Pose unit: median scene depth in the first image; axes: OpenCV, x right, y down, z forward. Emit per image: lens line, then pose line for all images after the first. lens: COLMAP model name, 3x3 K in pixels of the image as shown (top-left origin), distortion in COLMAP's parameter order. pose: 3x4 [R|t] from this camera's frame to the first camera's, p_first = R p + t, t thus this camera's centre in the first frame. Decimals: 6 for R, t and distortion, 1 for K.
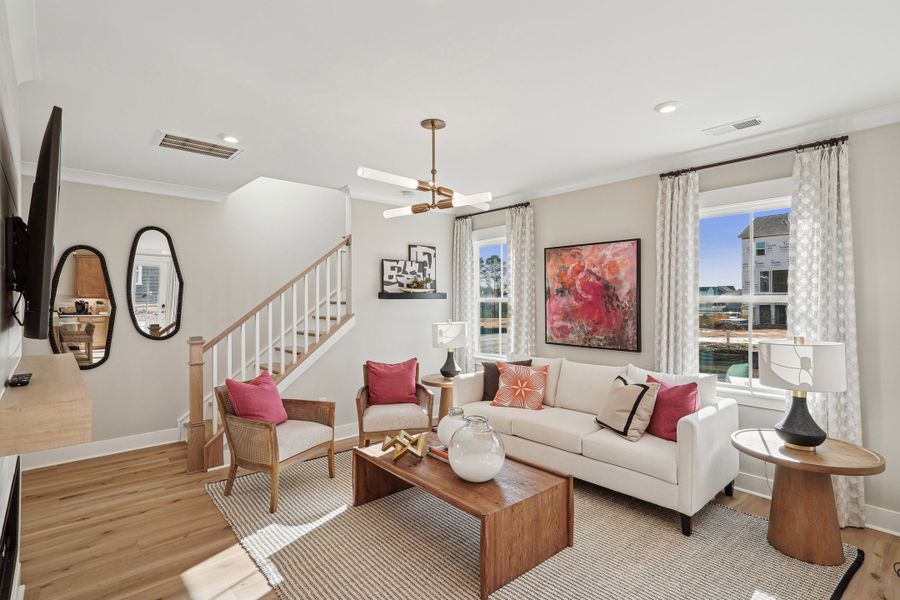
lens RADIAL K [[444.5, 0, 450.0], [0, 444.5, 300.0], [0, 0, 1]] dist [0.010413, 0.000252]
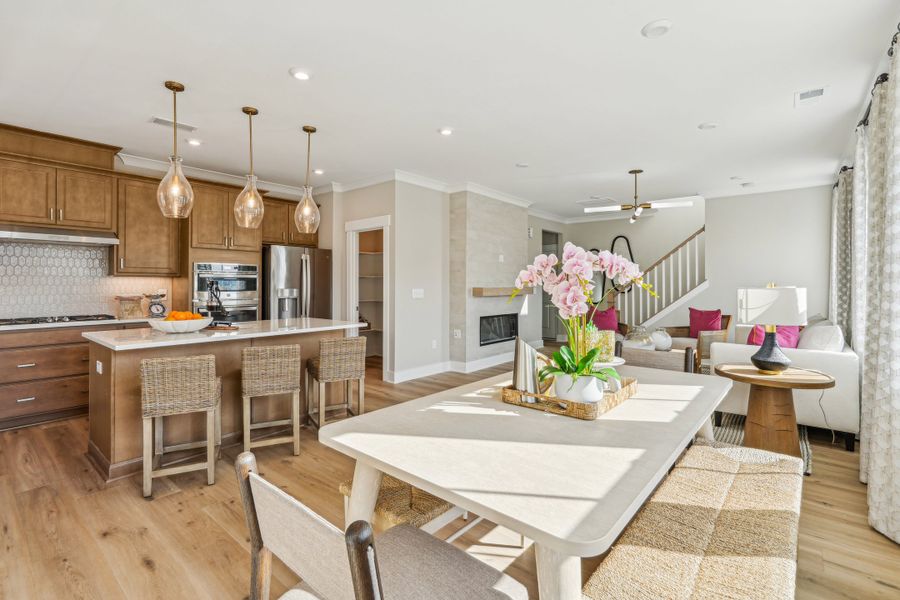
lens RADIAL K [[412.2, 0, 448.7], [0, 412.2, 283.1], [0, 0, 1]] dist [-0.000454, 0.000168]
pose [[0.138908, 0.001062, -0.990305, 1.091145], [-0.006045, 0.999982, 0.000224, 0.053471], [0.990287, 0.005956, 0.138912, -0.010334]]
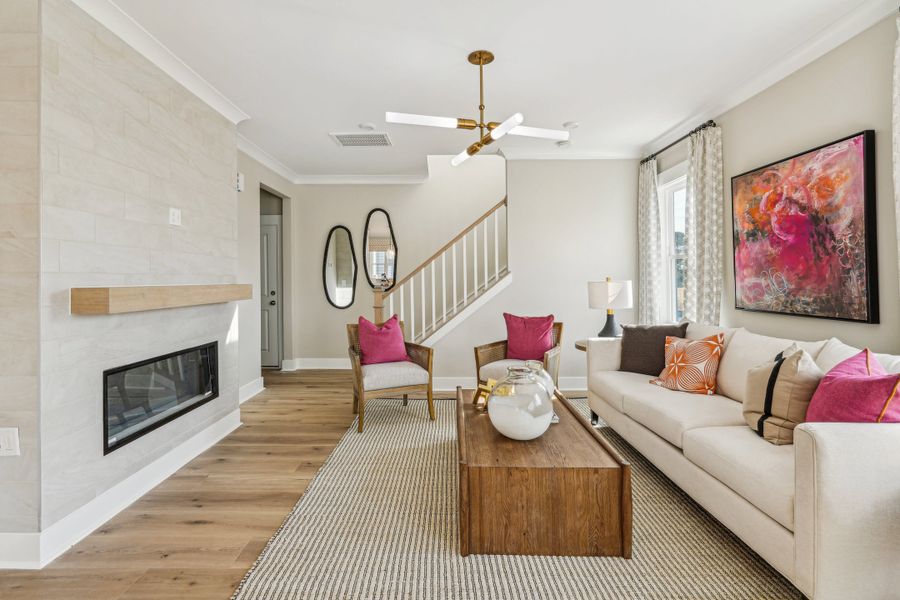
lens RADIAL K [[408.1, 0, 438.8], [0, 408.1, 278.2], [0, 0, 1]] dist [-0.013604, 0.000222]
pose [[0.737831, 0.000237, -0.674985, 0.334895], [-0.003256, 0.999990, -0.003208, 0.056500], [0.674977, 0.004565, 0.737824, 0.206422]]
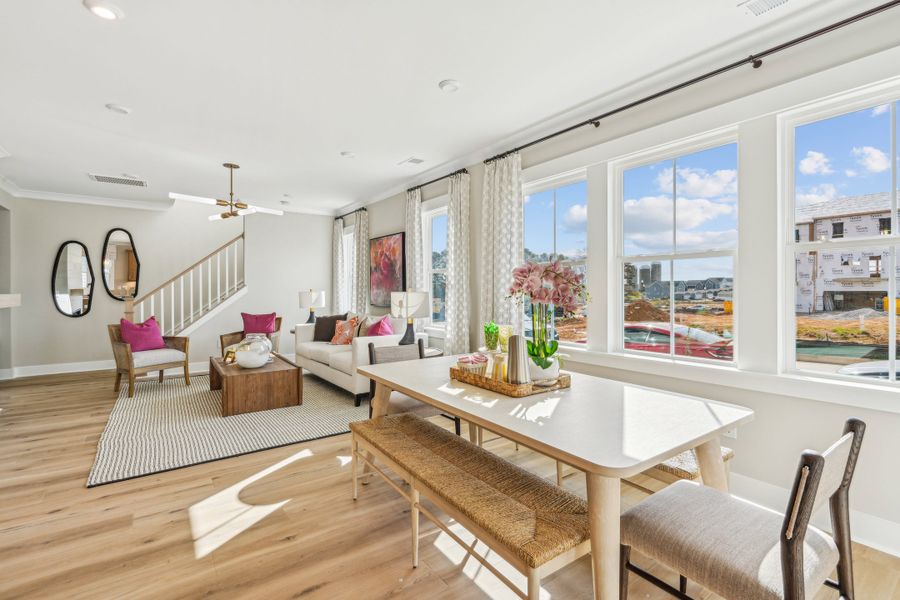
lens RADIAL K [[412.2, 0, 448.7], [0, 412.2, 283.1], [0, 0, 1]] dist [-0.000454, 0.000168]
pose [[0.994672, 0.001927, -0.103072, 0.664019], [-0.004170, 0.999759, -0.021554, 0.058934], [0.103006, 0.021869, 0.994440, -0.334203]]
